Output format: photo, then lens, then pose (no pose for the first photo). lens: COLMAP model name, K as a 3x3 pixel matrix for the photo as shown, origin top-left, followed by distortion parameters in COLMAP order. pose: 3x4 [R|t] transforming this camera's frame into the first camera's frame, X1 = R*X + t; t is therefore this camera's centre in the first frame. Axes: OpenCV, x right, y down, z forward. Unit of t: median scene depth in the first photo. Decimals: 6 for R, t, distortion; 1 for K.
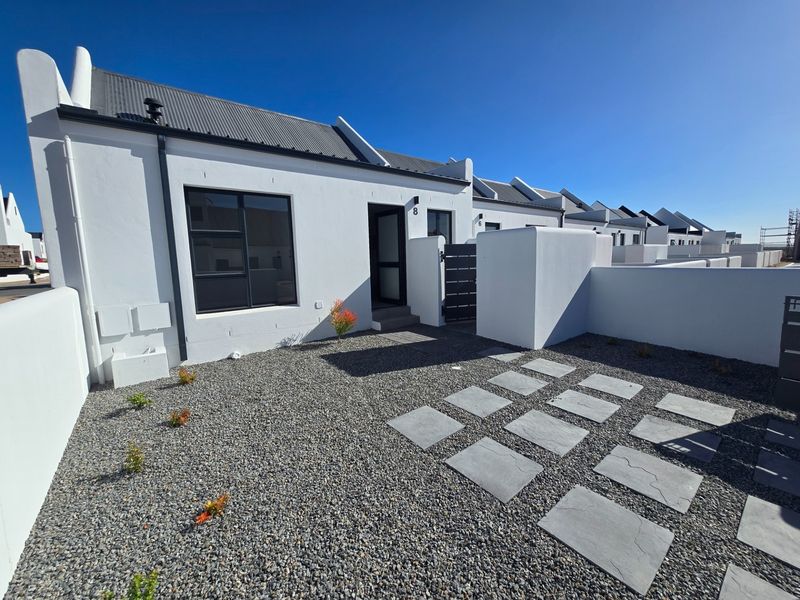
lens RADIAL K [[327.1, 0, 396.5], [0, 327.1, 298.4], [0, 0, 1]] dist [-0.000133, -0.000427]
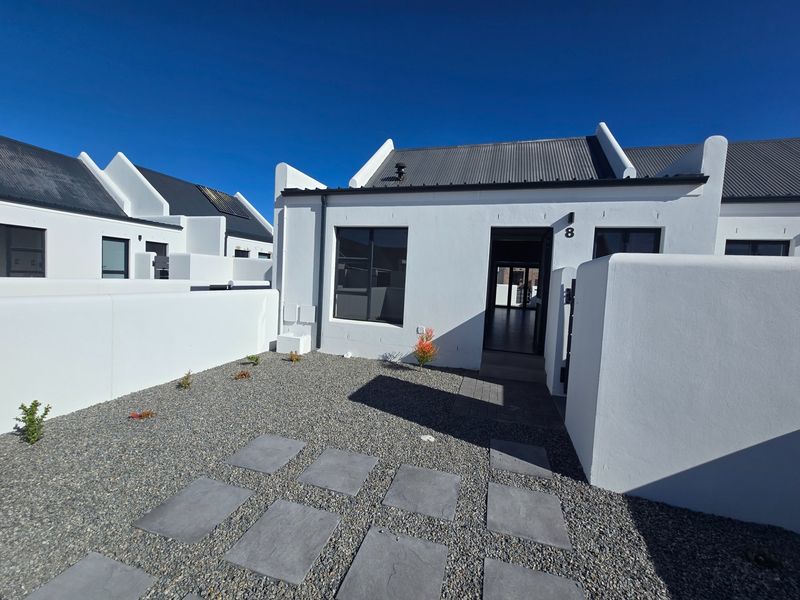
lens RADIAL K [[327.1, 0, 397.8], [0, 327.1, 293.9], [0, 0, 1]] dist [-0.000133, -0.000427]
pose [[0.571905, 0.095578, -0.814733, 0.675190], [-0.167824, 0.985815, -0.002157, -0.096125], [0.802969, 0.137966, 0.579832, 0.422290]]
